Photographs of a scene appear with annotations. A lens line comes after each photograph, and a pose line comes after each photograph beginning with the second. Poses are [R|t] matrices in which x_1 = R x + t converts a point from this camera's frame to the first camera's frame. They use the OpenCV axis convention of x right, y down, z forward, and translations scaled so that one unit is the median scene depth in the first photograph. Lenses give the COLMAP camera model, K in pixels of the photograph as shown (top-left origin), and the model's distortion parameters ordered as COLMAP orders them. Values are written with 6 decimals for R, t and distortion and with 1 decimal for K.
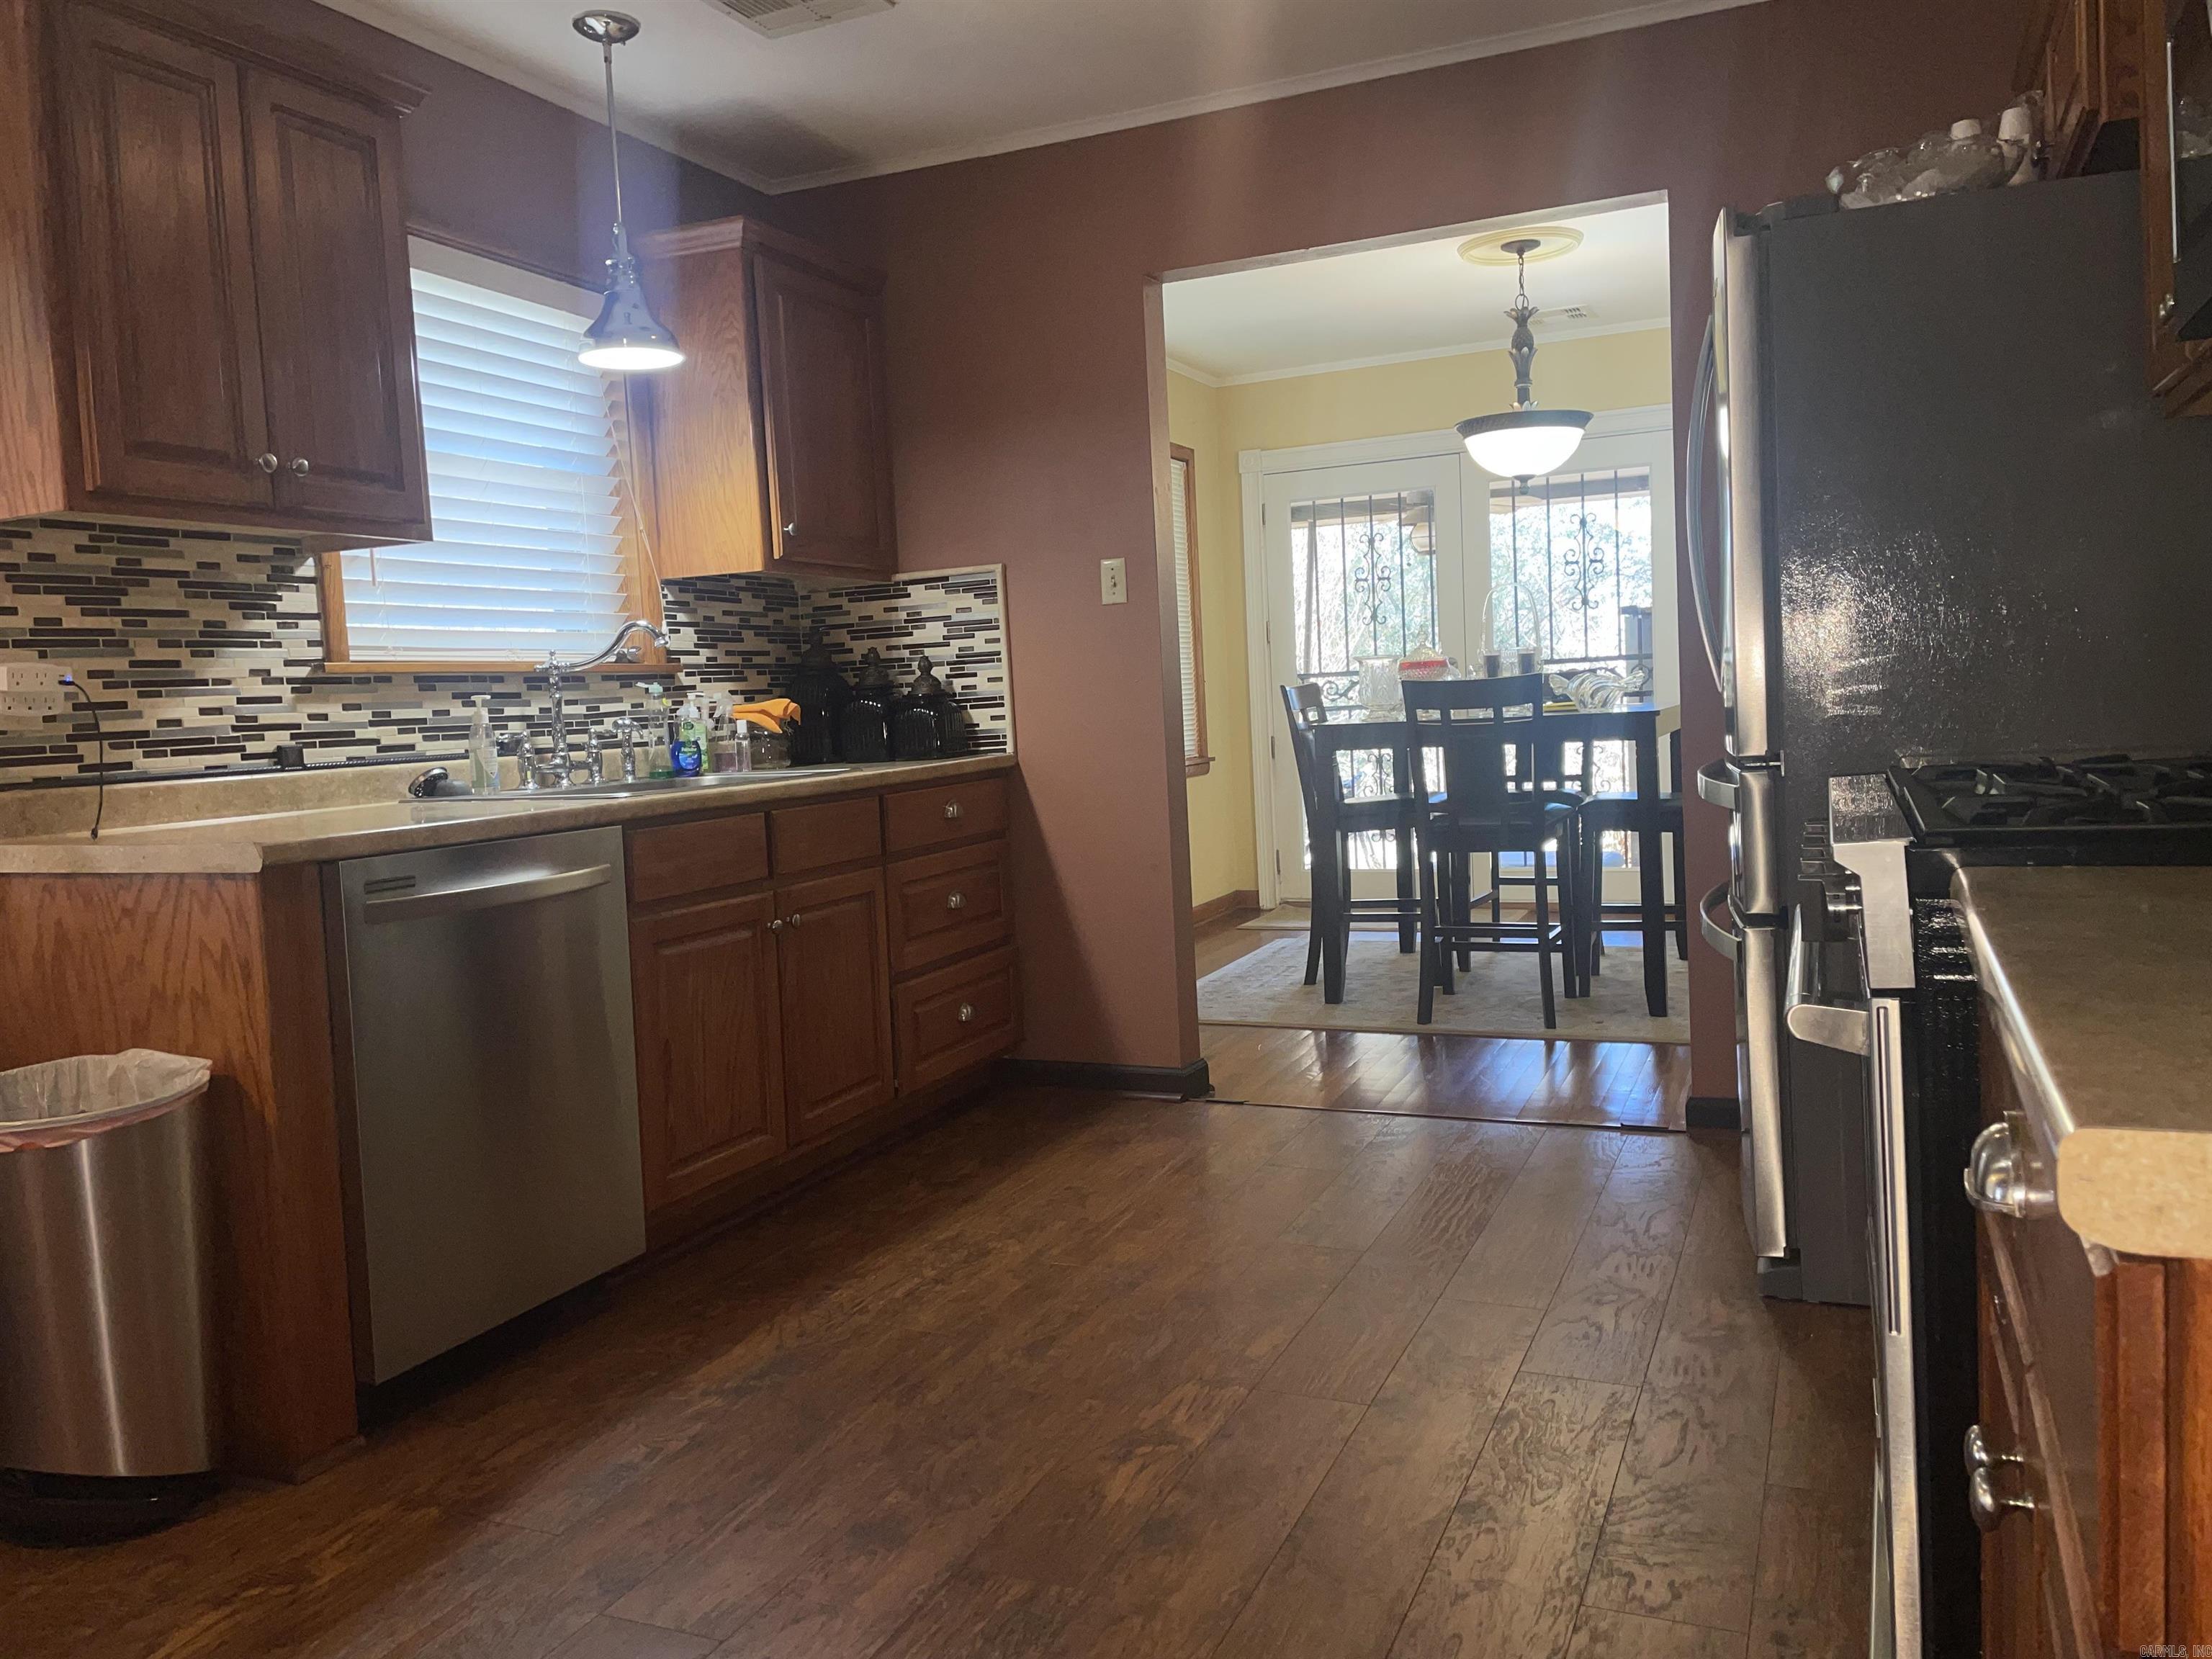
lens RADIAL K [[1680.7, 0, 1113.9], [0, 1680.7, 822.7], [0, 0, 1]] dist [0.050052, -0.000883]
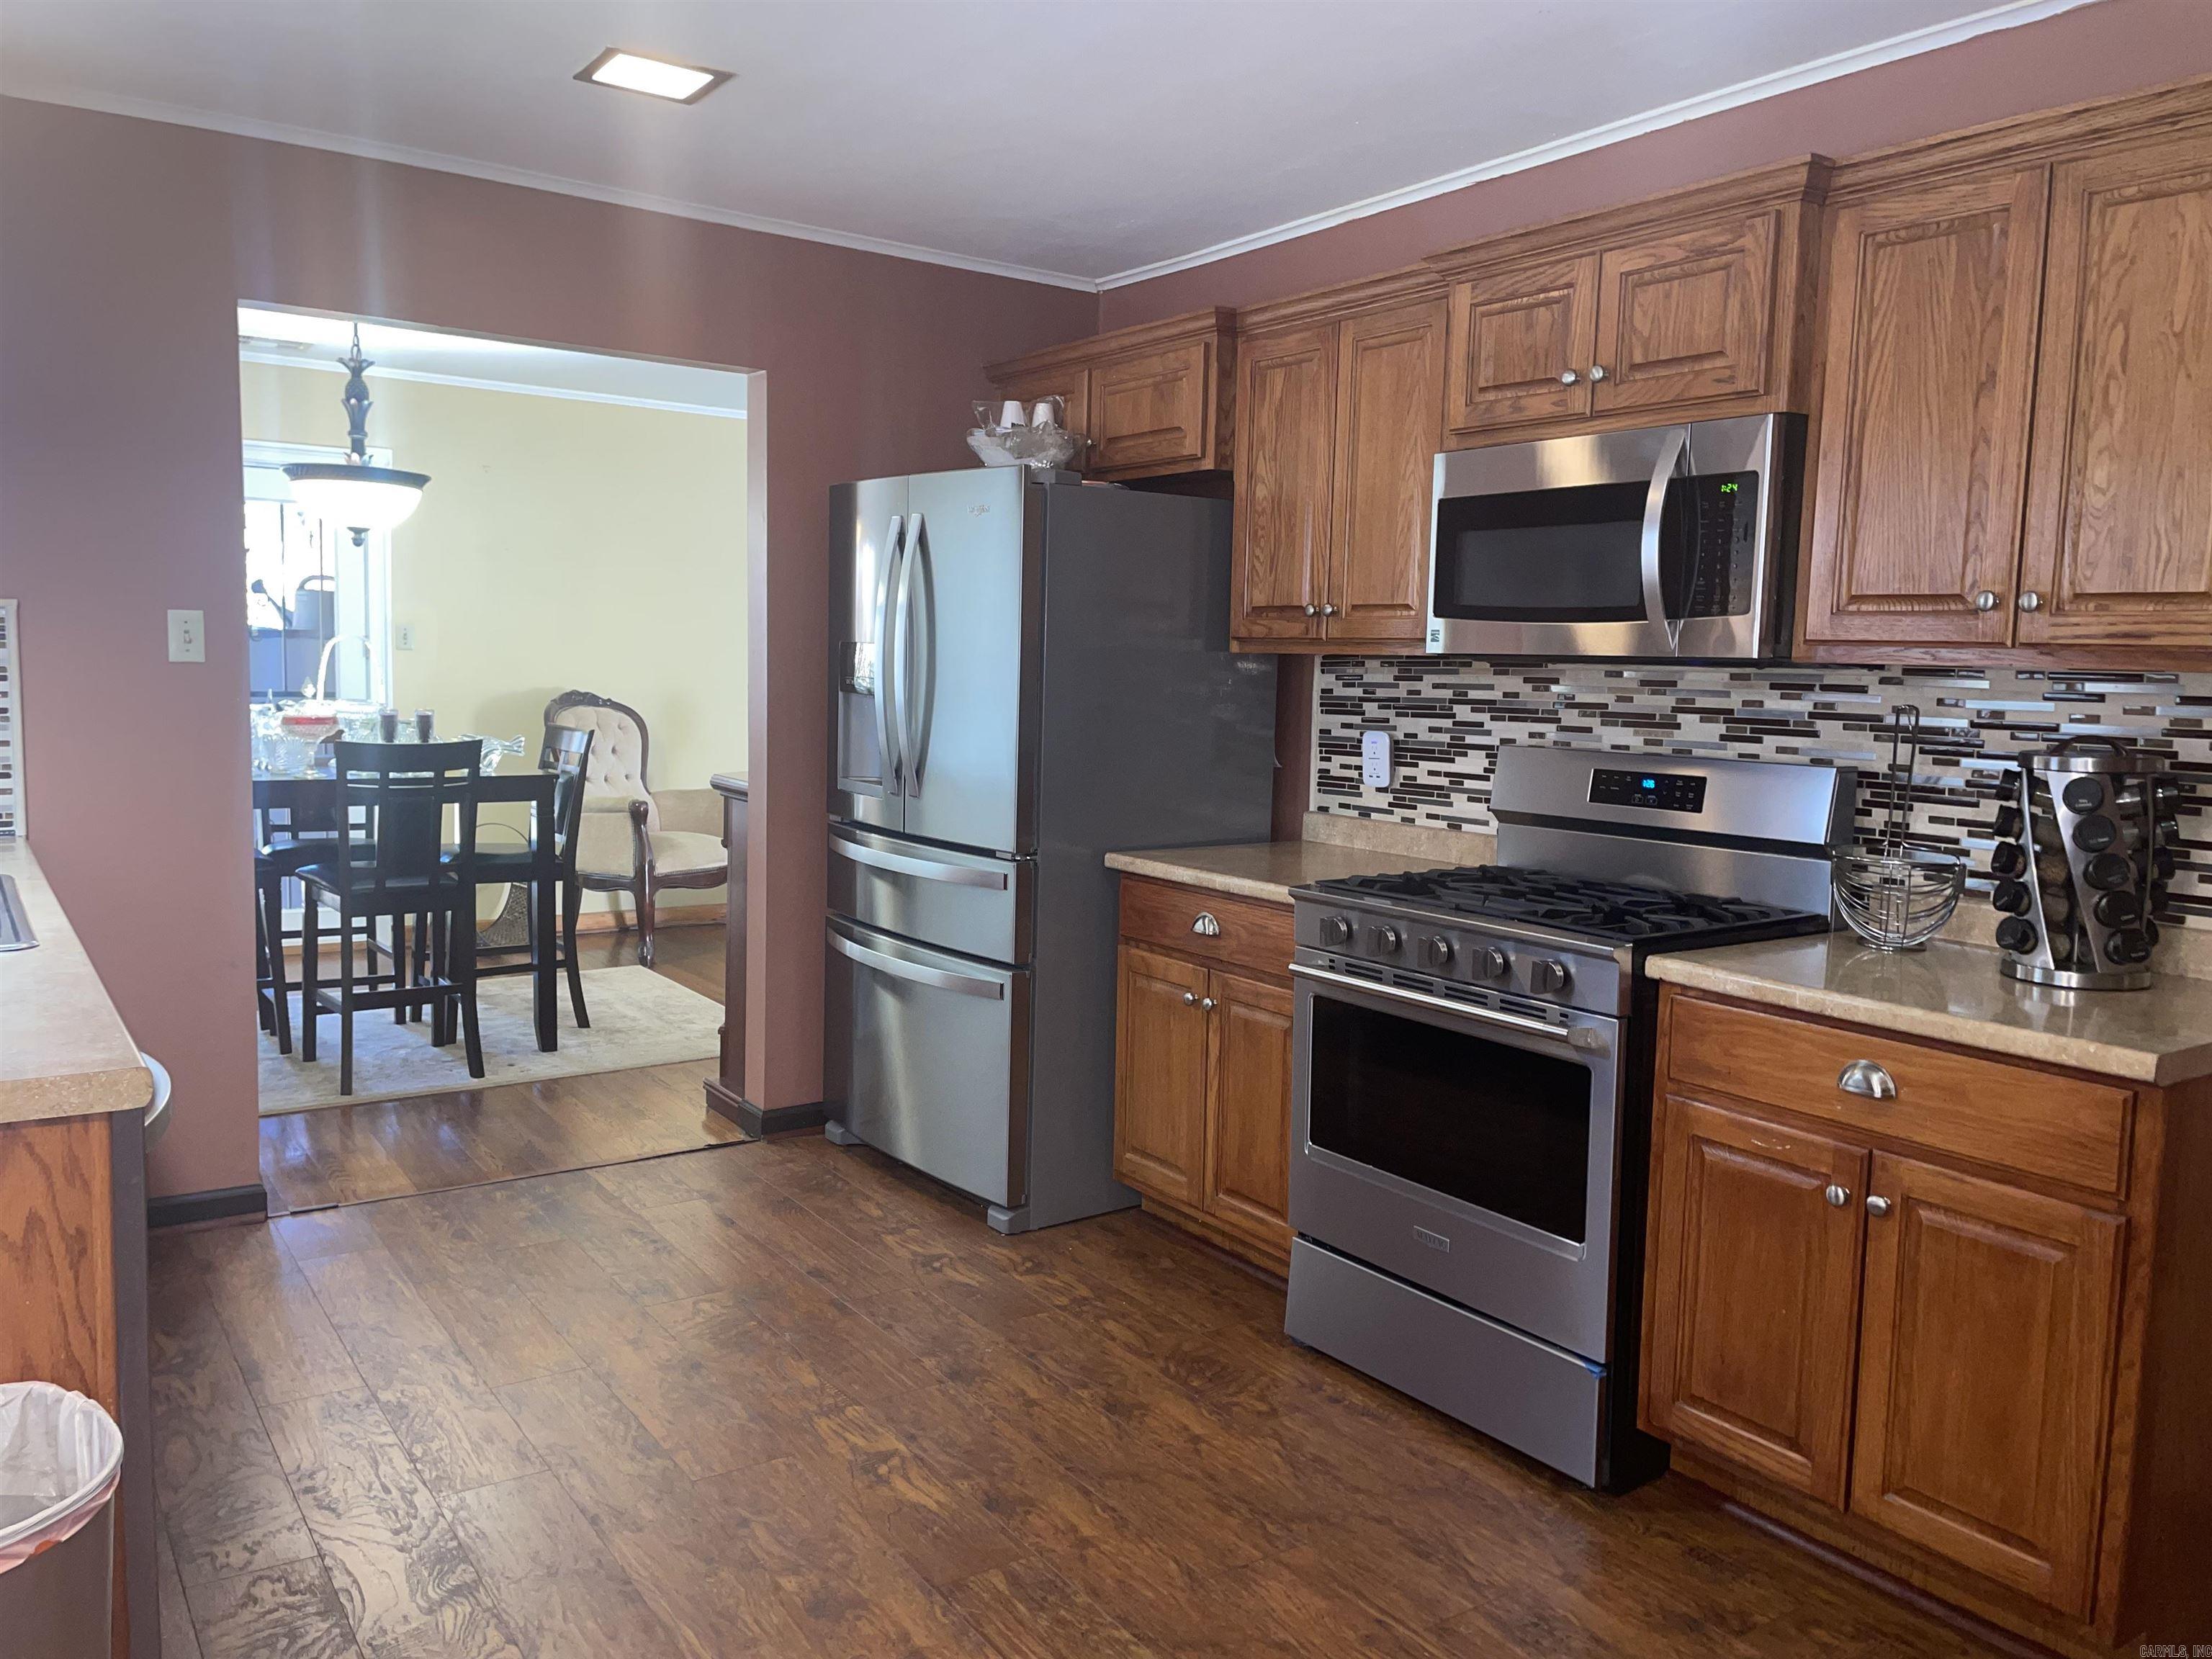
lens RADIAL K [[1680.7, 0, 1117.5], [0, 1680.7, 827.0], [0, 0, 1]] dist [0.050052, -0.000883]
pose [[0.514965, -0.023790, 0.856881, -0.500697], [0.016352, 0.999706, 0.017928, -0.052862], [-0.857055, 0.004780, 0.515202, 0.139189]]
